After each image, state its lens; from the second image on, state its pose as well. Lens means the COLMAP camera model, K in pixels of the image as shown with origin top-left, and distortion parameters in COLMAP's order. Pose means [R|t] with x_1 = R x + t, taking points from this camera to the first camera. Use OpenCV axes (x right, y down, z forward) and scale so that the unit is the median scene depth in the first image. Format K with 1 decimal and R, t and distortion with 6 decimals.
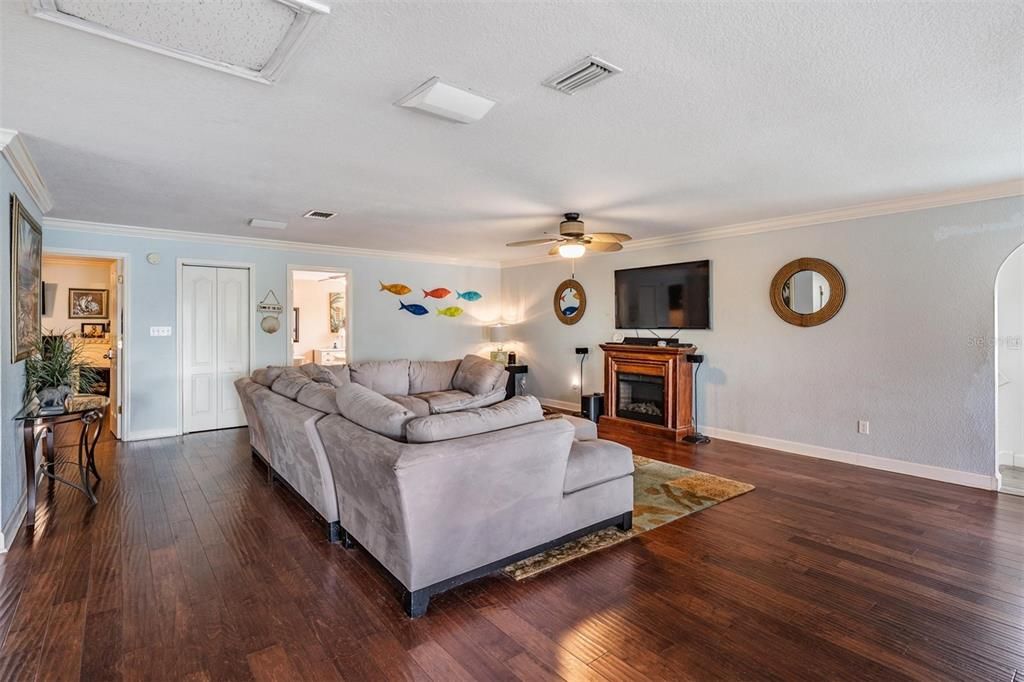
lens RADIAL K [[498.8, 0, 495.8], [0, 498.8, 325.4], [0, 0, 1]] dist [0.001168, 0.000175]
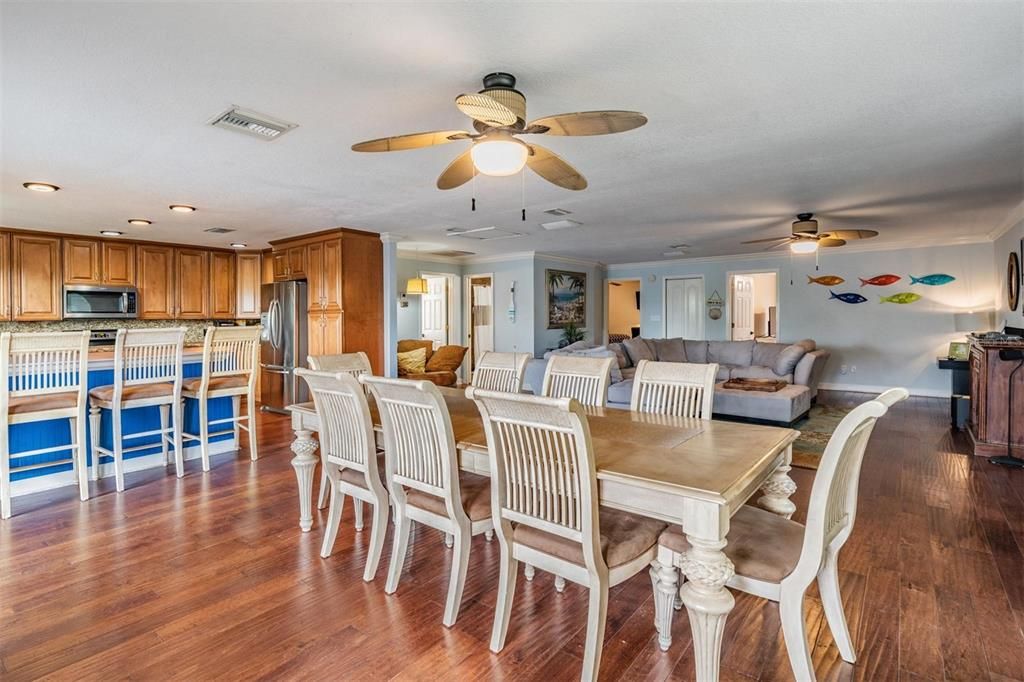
lens RADIAL K [[498.8, 0, 495.8], [0, 498.8, 325.4], [0, 0, 1]] dist [0.001168, 0.000175]
pose [[0.215609, 0.015282, -0.976360, 0.810793], [0.007712, 0.999820, 0.017352, 0.001431], [0.976449, -0.011271, 0.215453, 0.058749]]
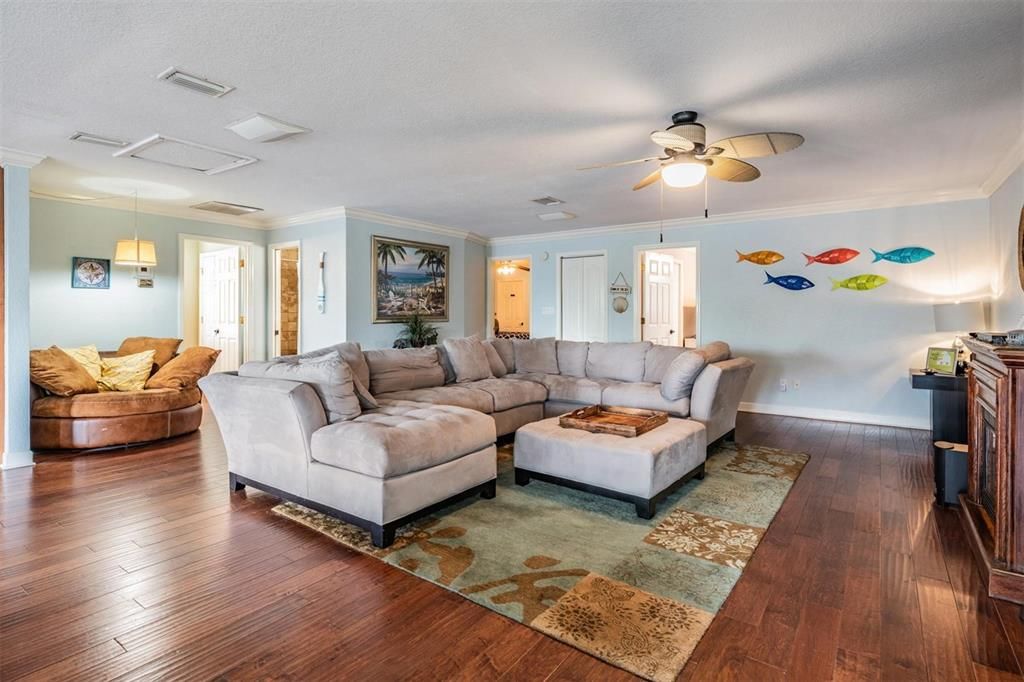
lens RADIAL K [[519.4, 0, 508.9], [0, 519.4, 314.7], [0, 0, 1]] dist [0.000048, -0.000422]
pose [[0.283405, 0.002967, -0.958996, 0.521367], [-0.003446, 0.999992, 0.002076, 0.017278], [0.958994, 0.002717, 0.283412, 0.450431]]
